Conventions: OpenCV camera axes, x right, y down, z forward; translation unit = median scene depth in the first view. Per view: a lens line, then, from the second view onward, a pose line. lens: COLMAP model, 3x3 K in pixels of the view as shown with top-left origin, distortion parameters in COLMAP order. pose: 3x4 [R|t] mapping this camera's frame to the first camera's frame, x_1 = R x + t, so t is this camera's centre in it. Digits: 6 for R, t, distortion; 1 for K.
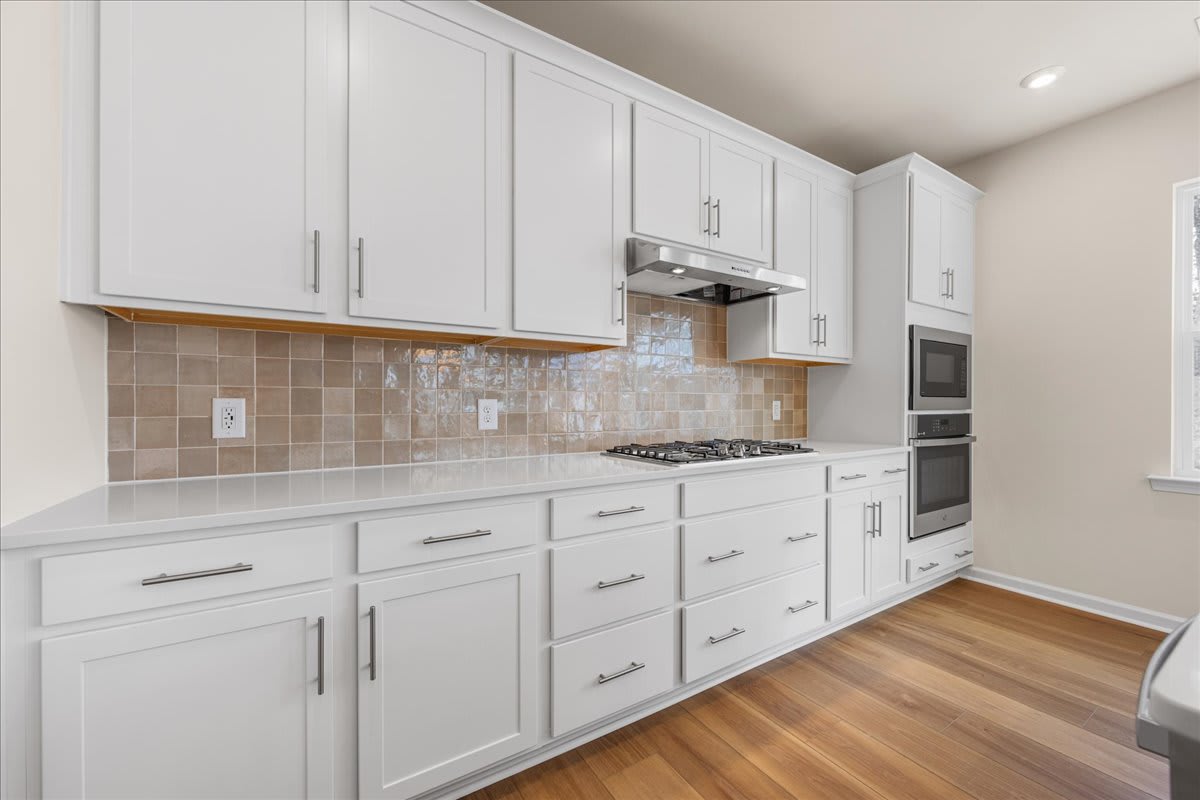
lens RADIAL K [[472.5, 0, 601.5], [0, 472.5, 400.1], [0, 0, 1]] dist [-0.003124, -0.000226]
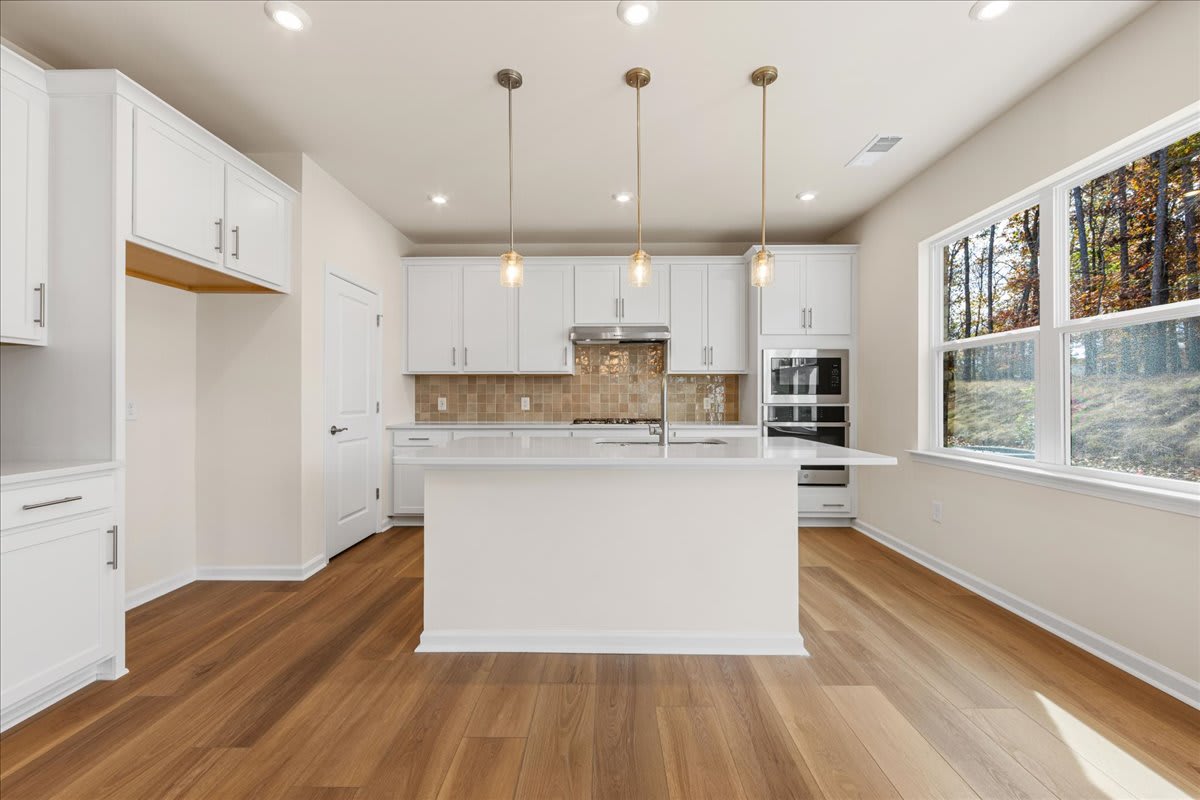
lens RADIAL K [[472.5, 0, 602.0], [0, 472.5, 397.2], [0, 0, 1]] dist [-0.003124, -0.000226]
pose [[0.840742, -0.004632, -0.541416, 1.429249], [0.003582, 0.999989, -0.002993, 0.005324], [0.541424, 0.000577, 0.840749, -0.849978]]
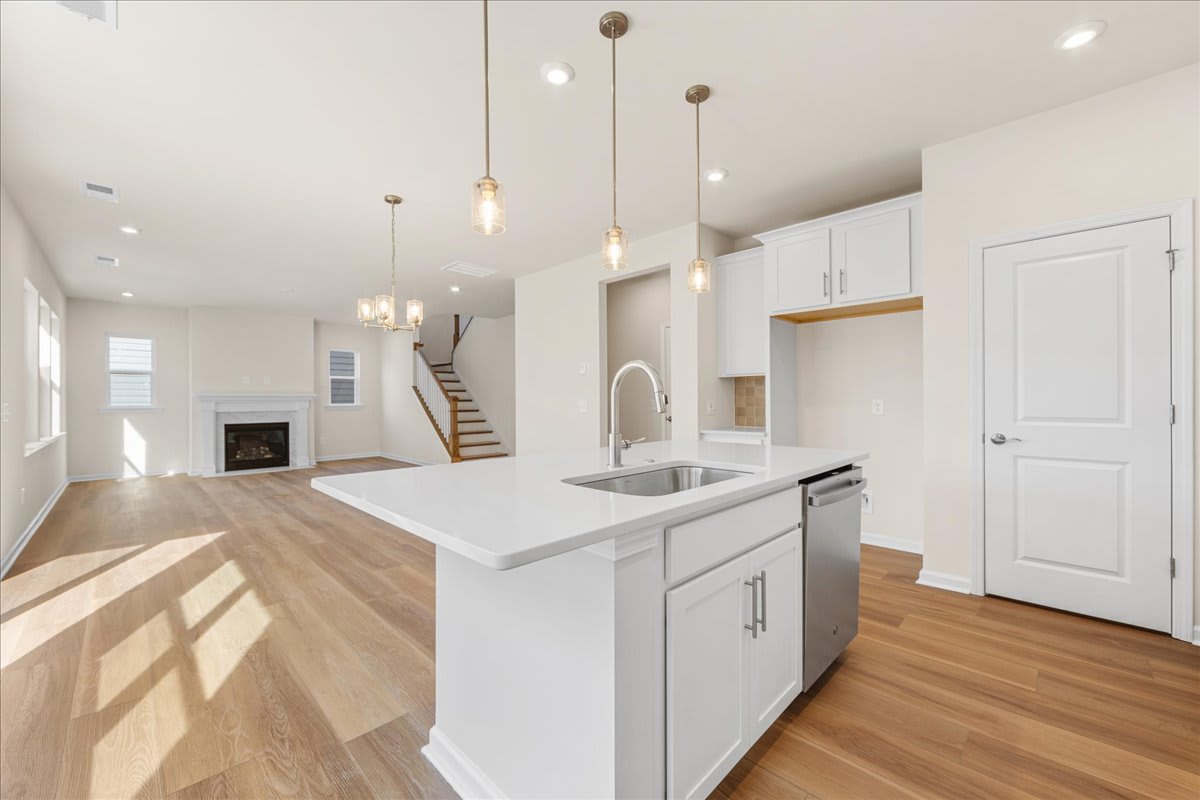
lens RADIAL K [[472.5, 0, 599.7], [0, 472.5, 400.2], [0, 0, 1]] dist [-0.003124, -0.000226]
pose [[-0.972621, 0.003471, -0.232370, 1.132680], [0.004163, 0.999988, -0.002488, 0.000116], [0.232359, -0.003387, -0.972624, 1.155893]]
